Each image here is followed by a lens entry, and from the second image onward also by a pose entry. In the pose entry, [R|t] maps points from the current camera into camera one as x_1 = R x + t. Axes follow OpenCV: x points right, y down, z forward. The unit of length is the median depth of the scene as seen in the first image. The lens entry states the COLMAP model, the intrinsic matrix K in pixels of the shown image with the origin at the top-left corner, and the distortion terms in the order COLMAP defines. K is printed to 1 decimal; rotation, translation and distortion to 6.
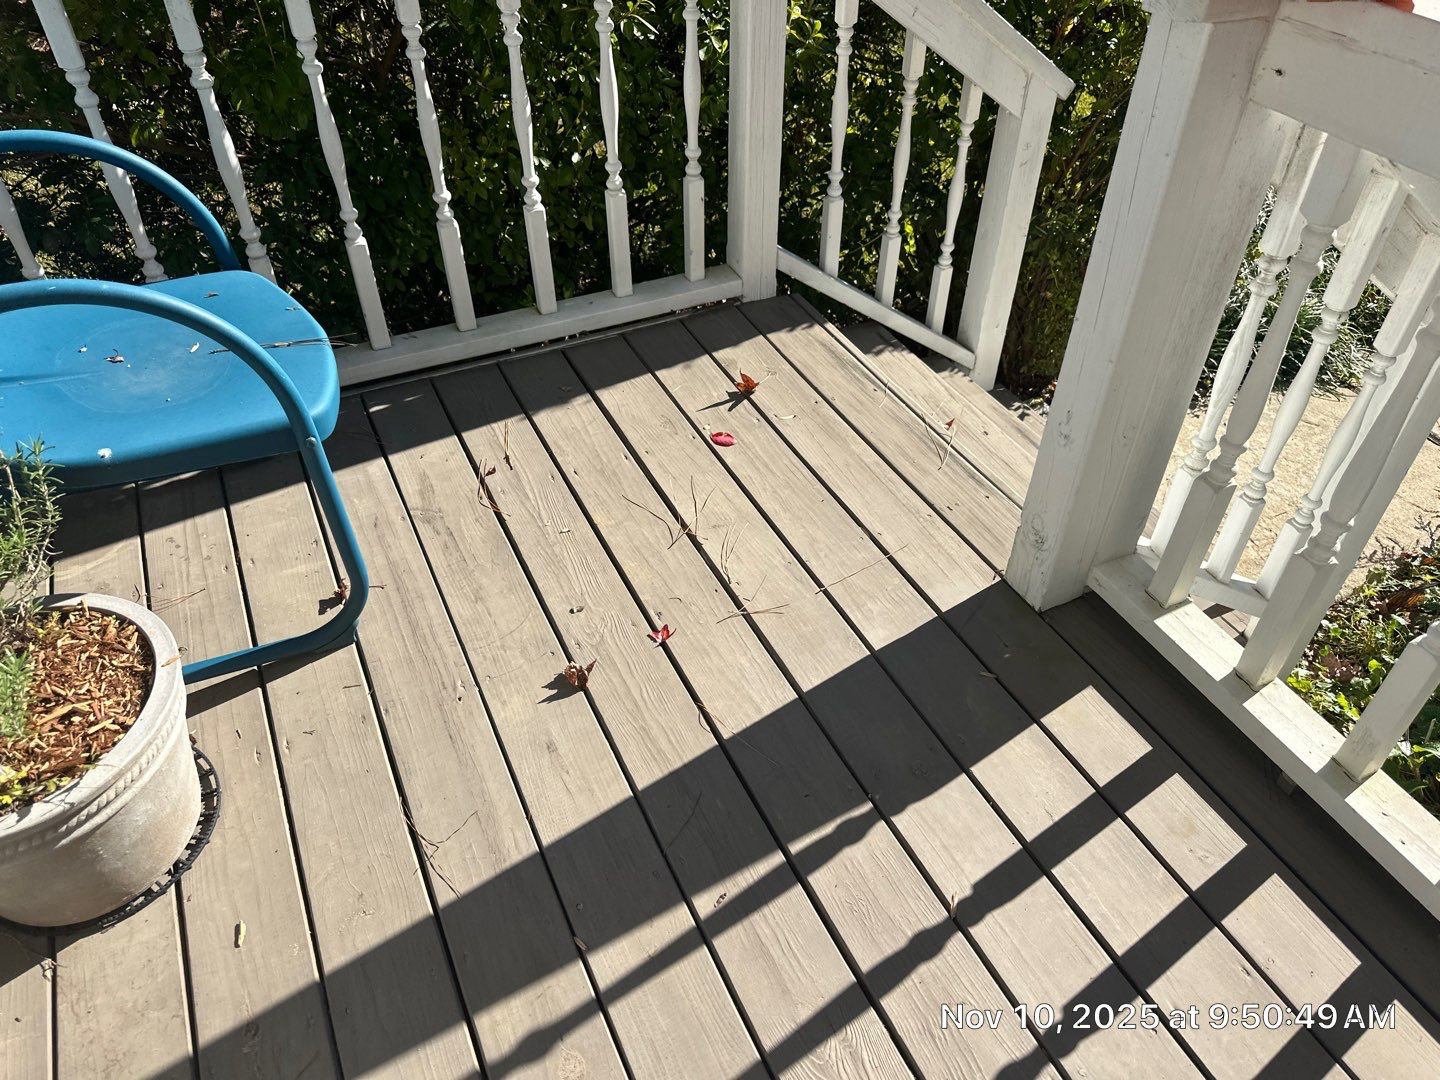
lens RADIAL K [[1039.1, 0, 725.5], [0, 1039.1, 548.2], [0, 0, 1]] dist [0.069358, -0.056141]
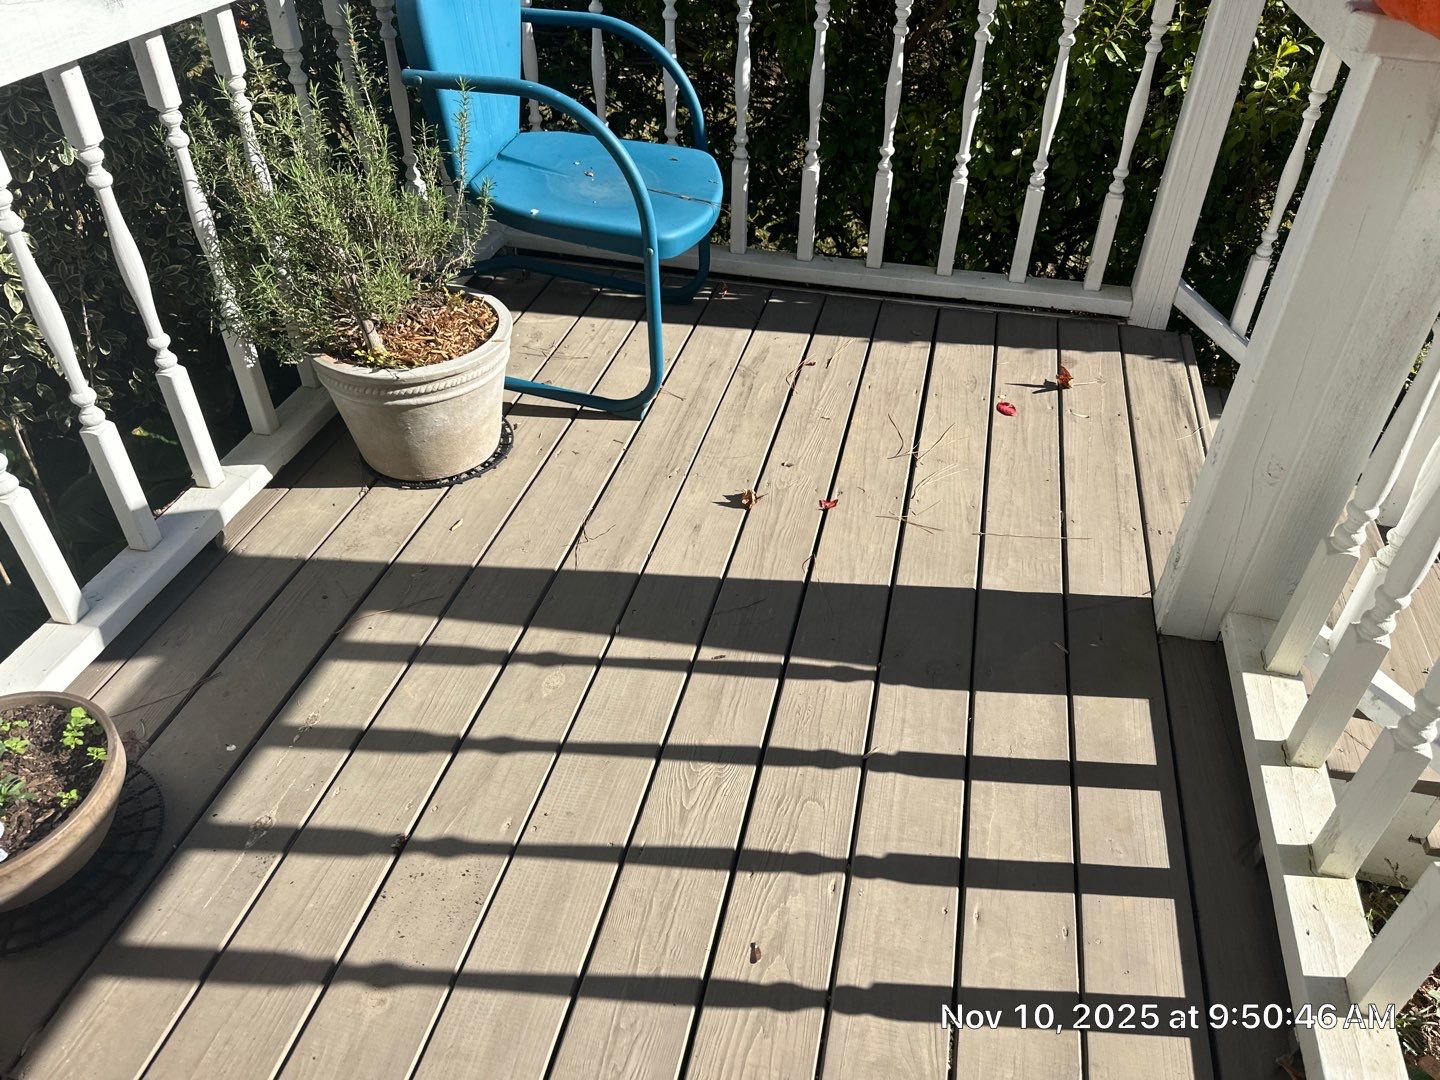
lens RADIAL K [[1039.1, 0, 717.6], [0, 1039.1, 530.9], [0, 0, 1]] dist [0.069358, -0.056141]
pose [[0.779473, 0.400732, -0.481493, 0.446496], [-0.431033, 0.900839, 0.051957, 0.110807], [0.454569, 0.167041, 0.874908, -0.103441]]
